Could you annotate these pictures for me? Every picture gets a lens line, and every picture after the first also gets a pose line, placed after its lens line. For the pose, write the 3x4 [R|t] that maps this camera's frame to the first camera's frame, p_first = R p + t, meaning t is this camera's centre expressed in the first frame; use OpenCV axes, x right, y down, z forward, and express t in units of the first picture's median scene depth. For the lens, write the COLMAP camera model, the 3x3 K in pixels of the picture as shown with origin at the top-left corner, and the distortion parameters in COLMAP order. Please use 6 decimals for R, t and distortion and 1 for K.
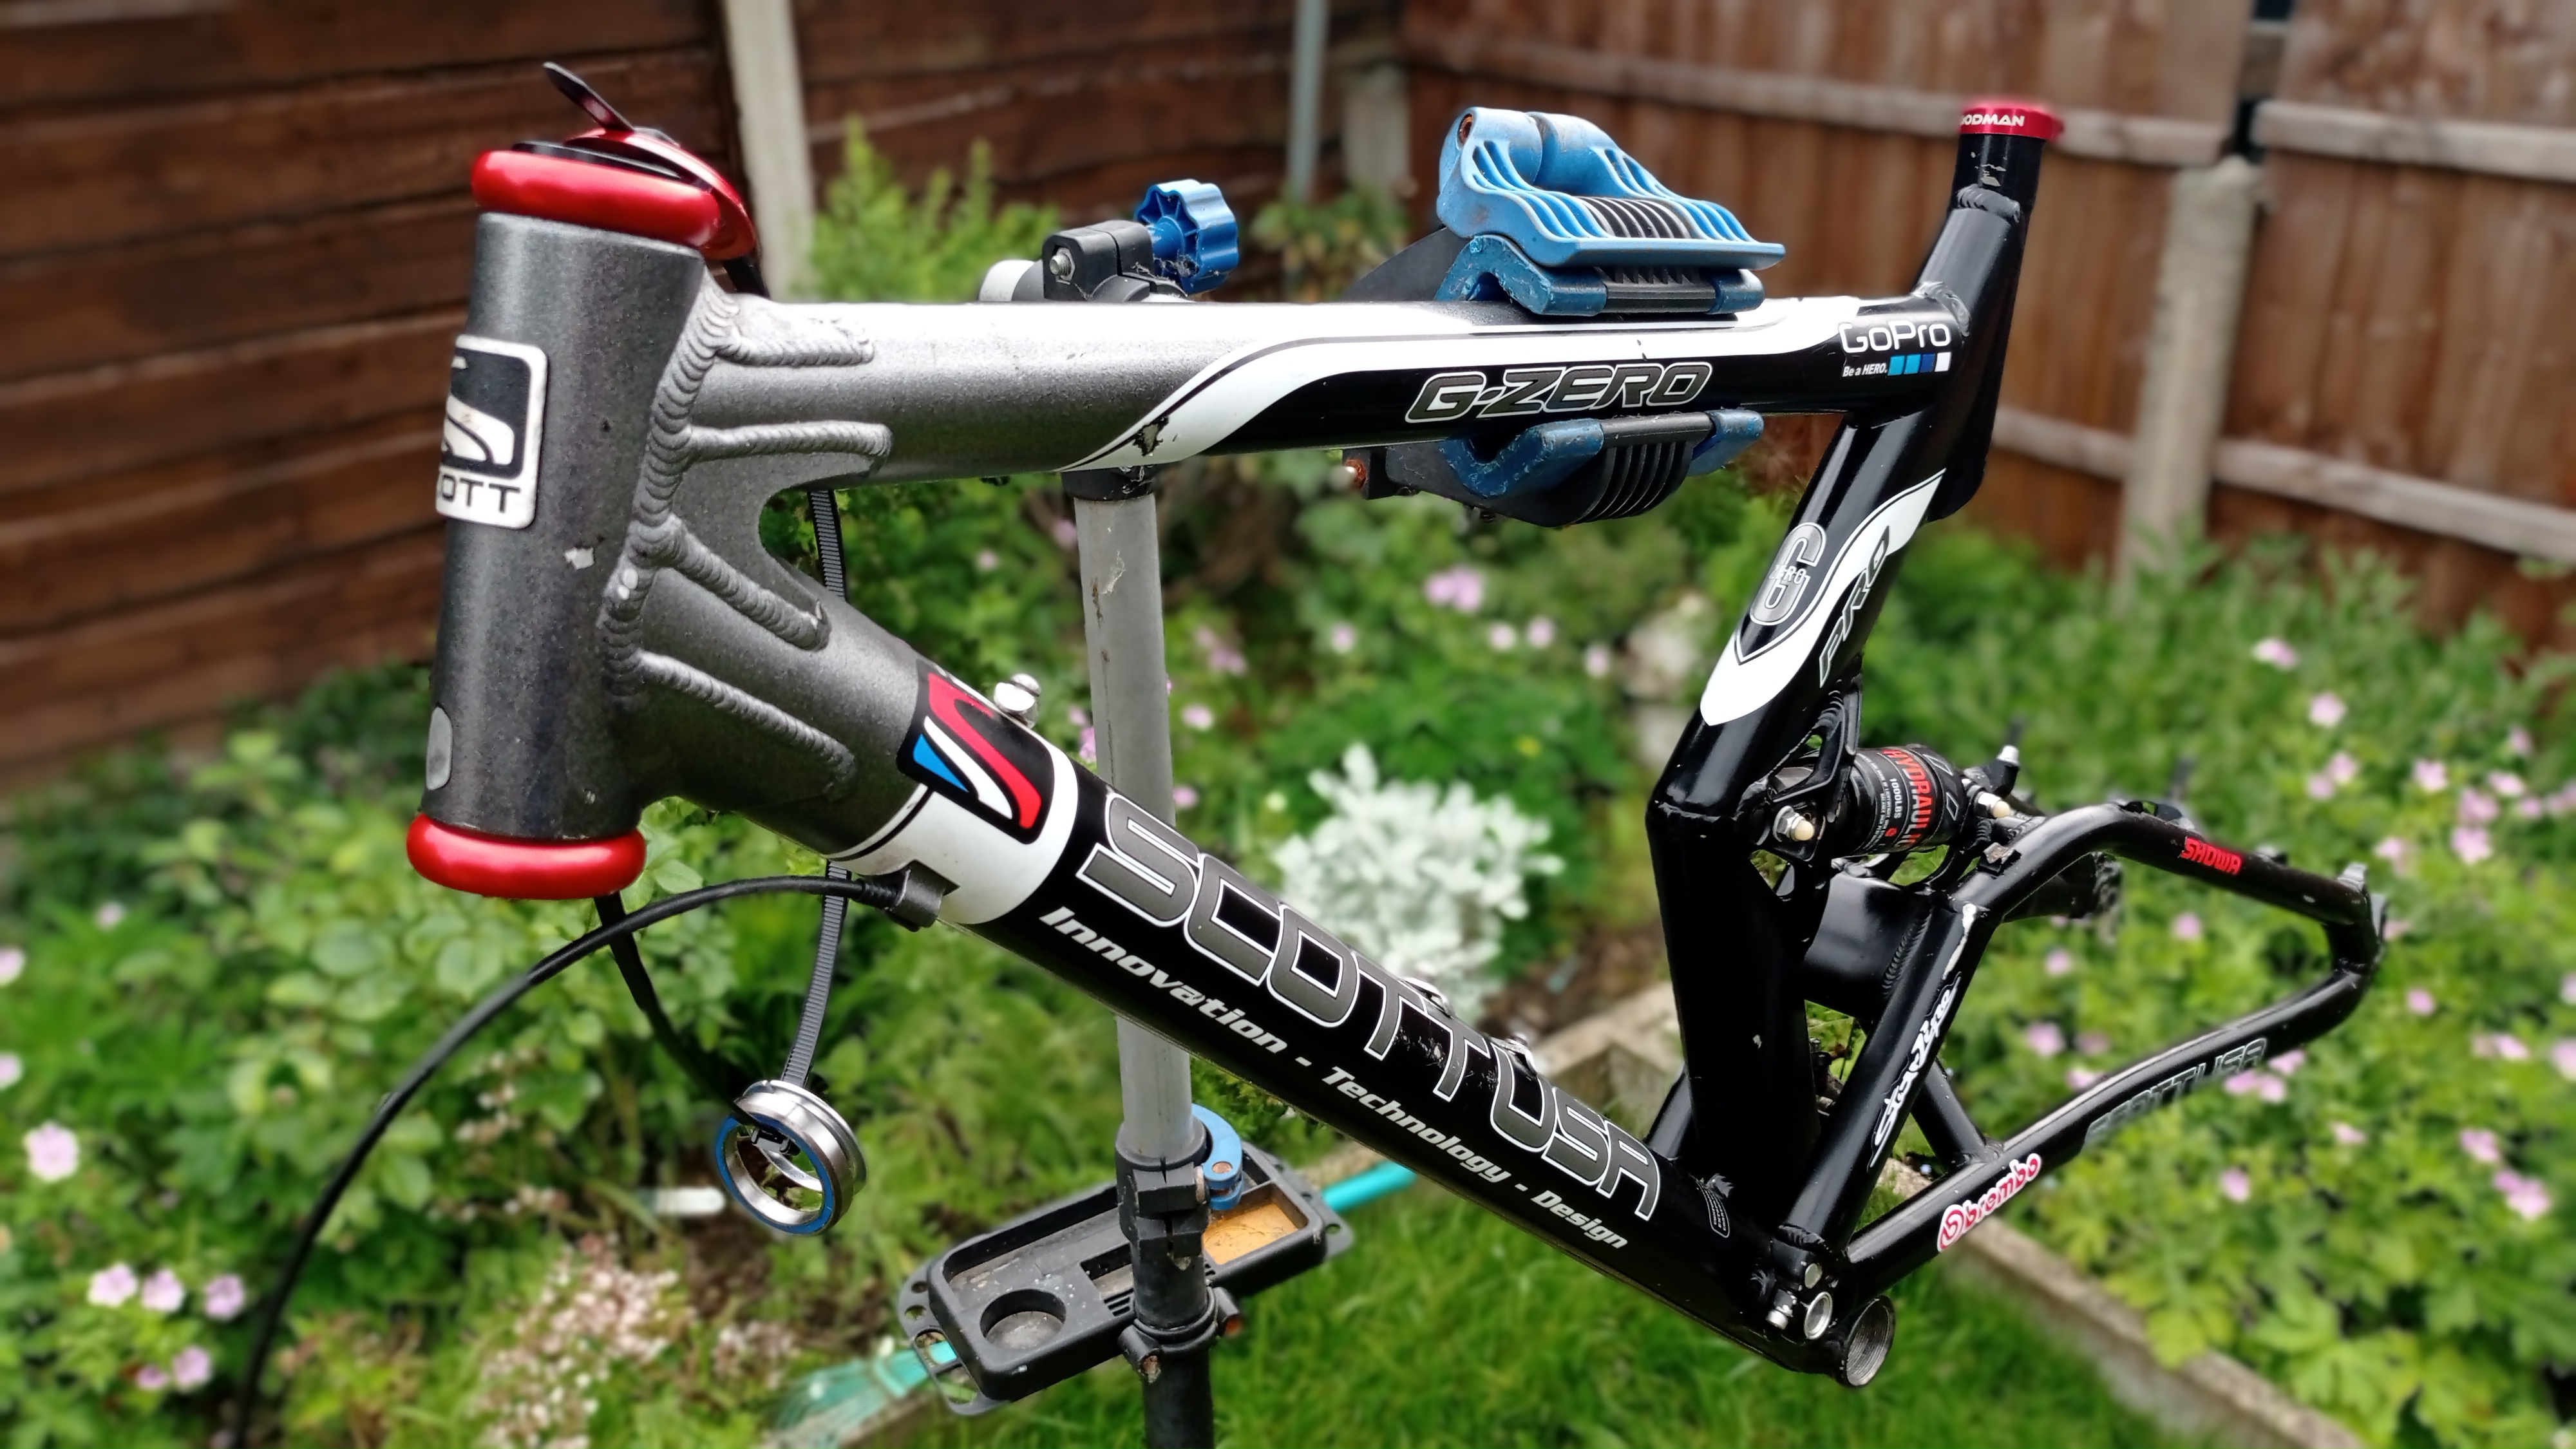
lens RADIAL K [[1939.1, 0, 1285.6], [0, 1939.1, 714.6], [0, 0, 1]] dist [0.024889, -0.024892]
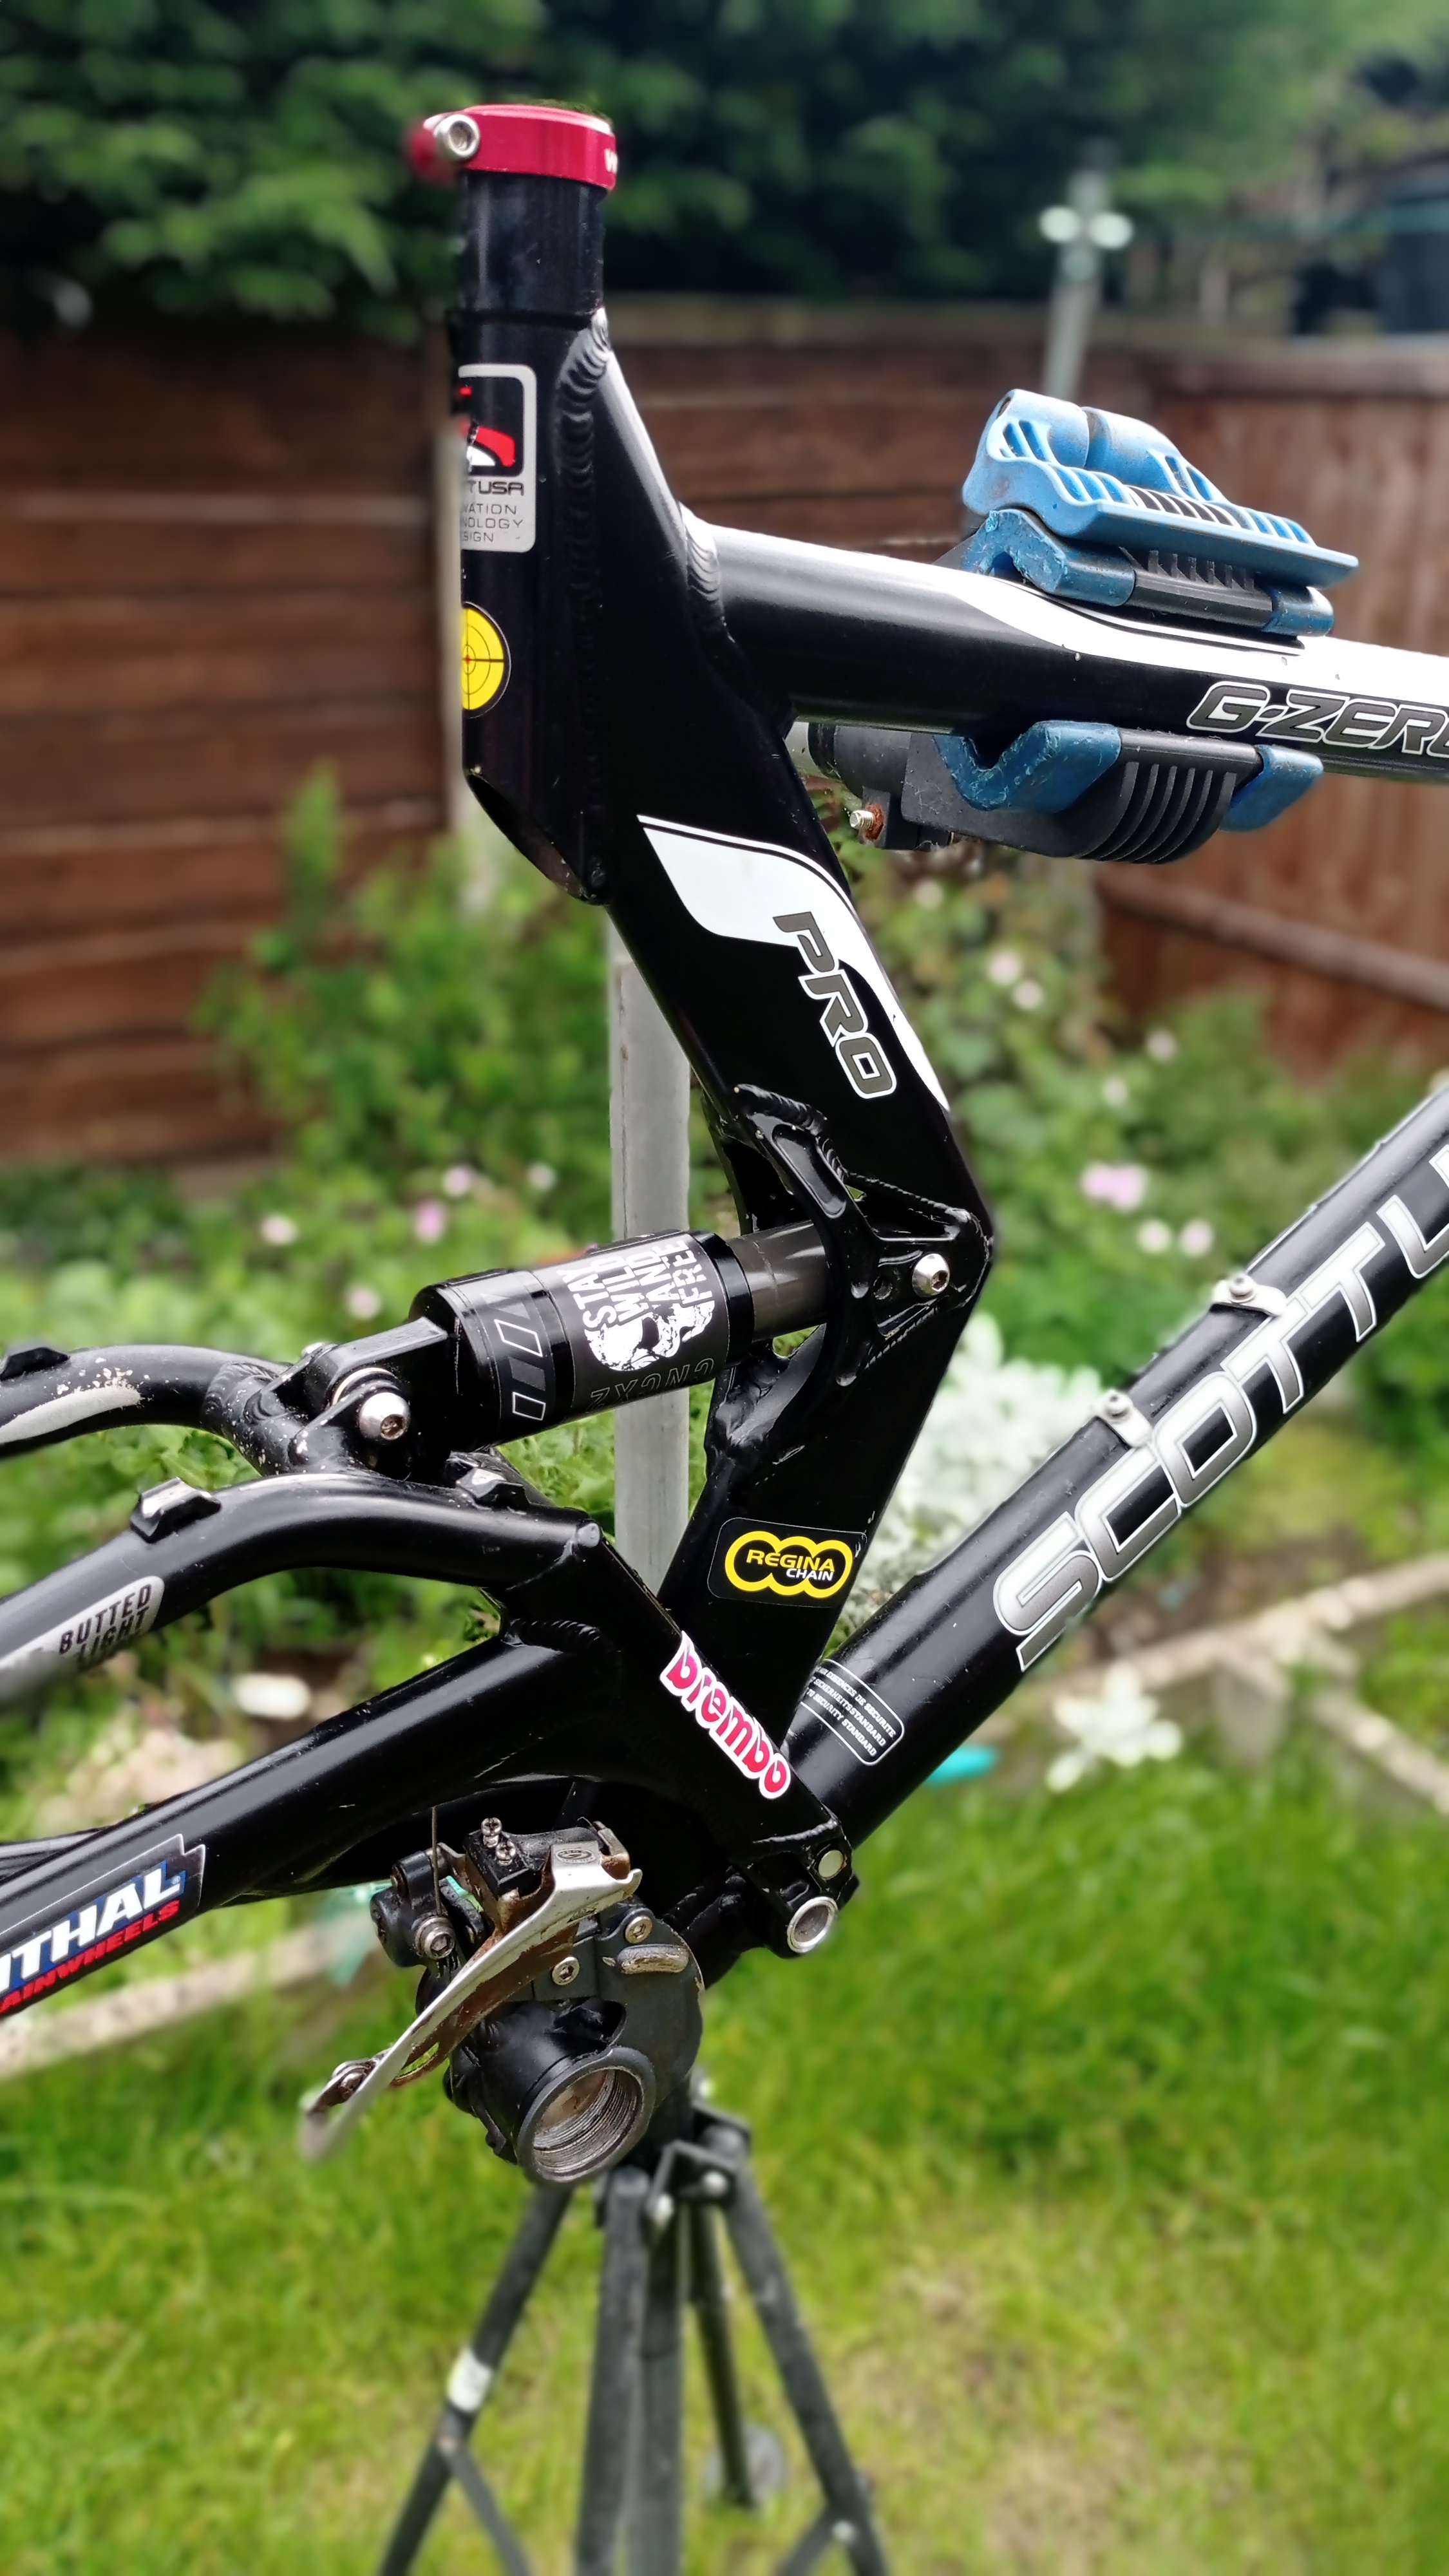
lens RADIAL K [[1939.1, 0, 737.5], [0, 1939.1, 1296.5], [0, 0, 1]] dist [0.024889, -0.024892]
pose [[0.987736, 0.102428, -0.117836, 0.032597], [-0.105154, 0.994308, -0.017136, 0.038508], [0.115410, 0.029317, 0.992885, 0.024856]]
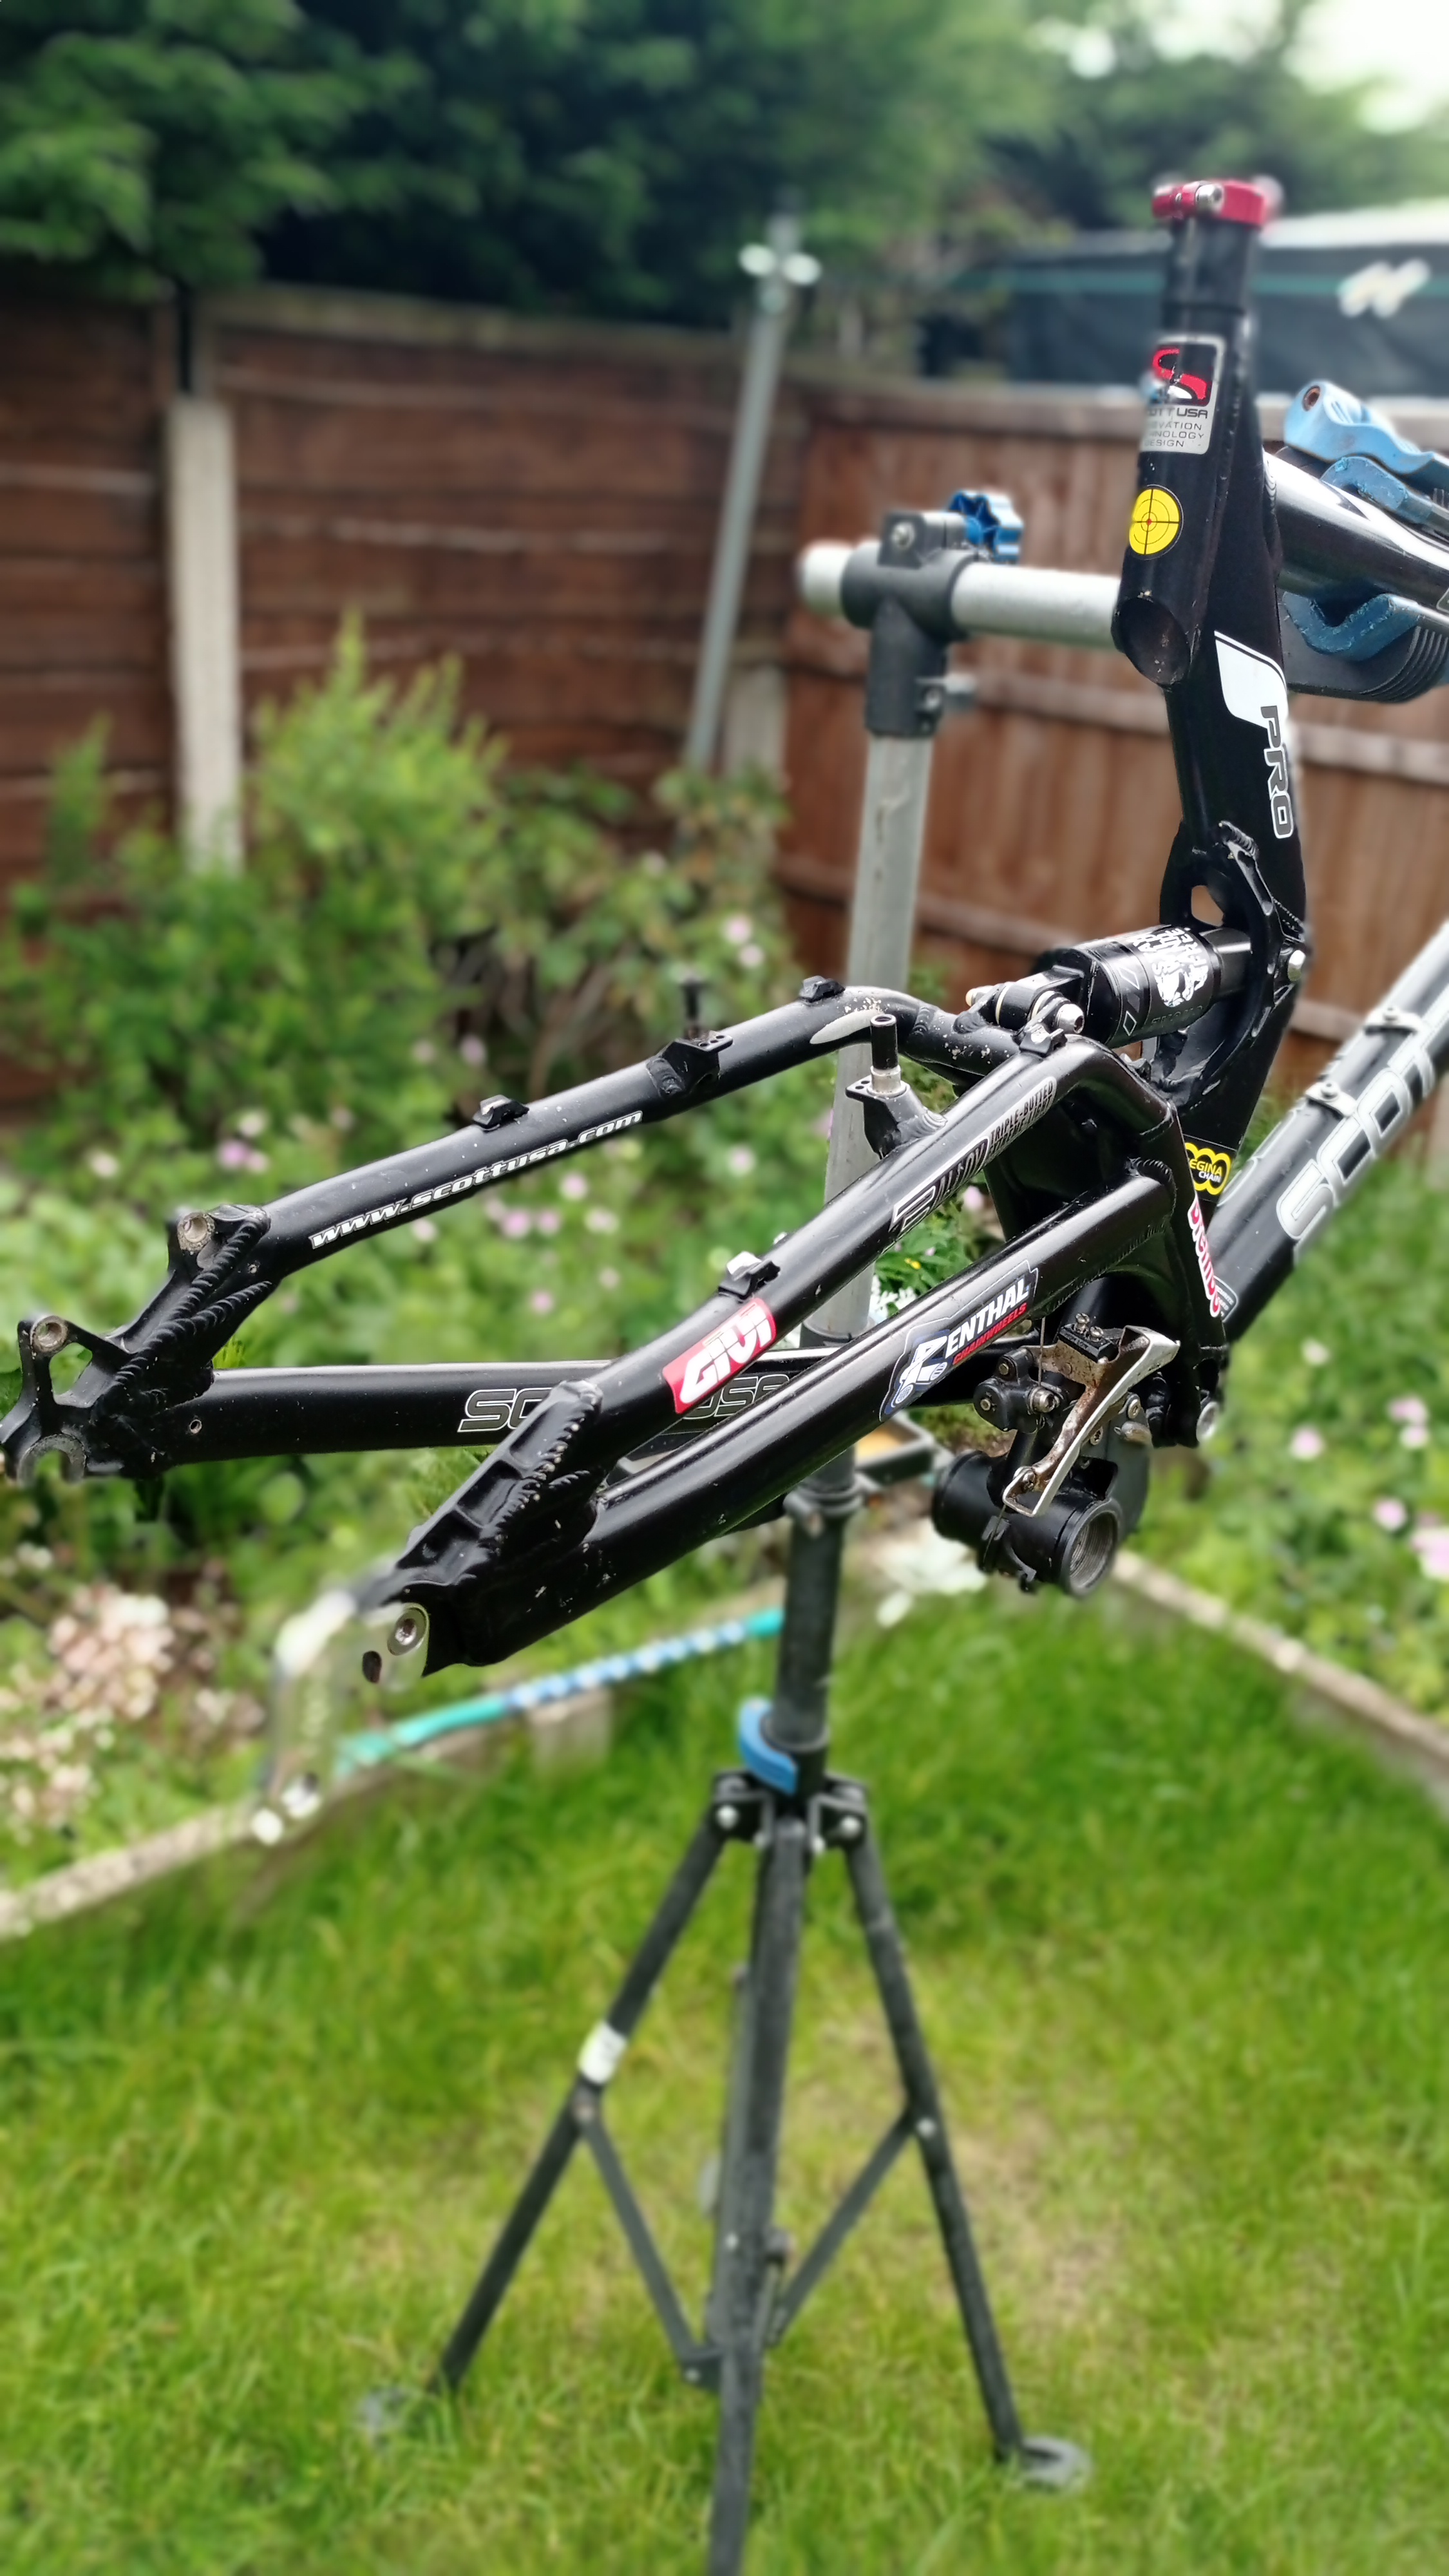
lens RADIAL K [[1939.1, 0, 738.6], [0, 1939.1, 1295.4], [0, 0, 1]] dist [0.024889, -0.024892]
pose [[0.991736, 0.064078, 0.111145, -0.119073], [-0.059311, 0.997194, -0.045681, 0.117097], [-0.113760, 0.038712, 0.992754, -0.084066]]
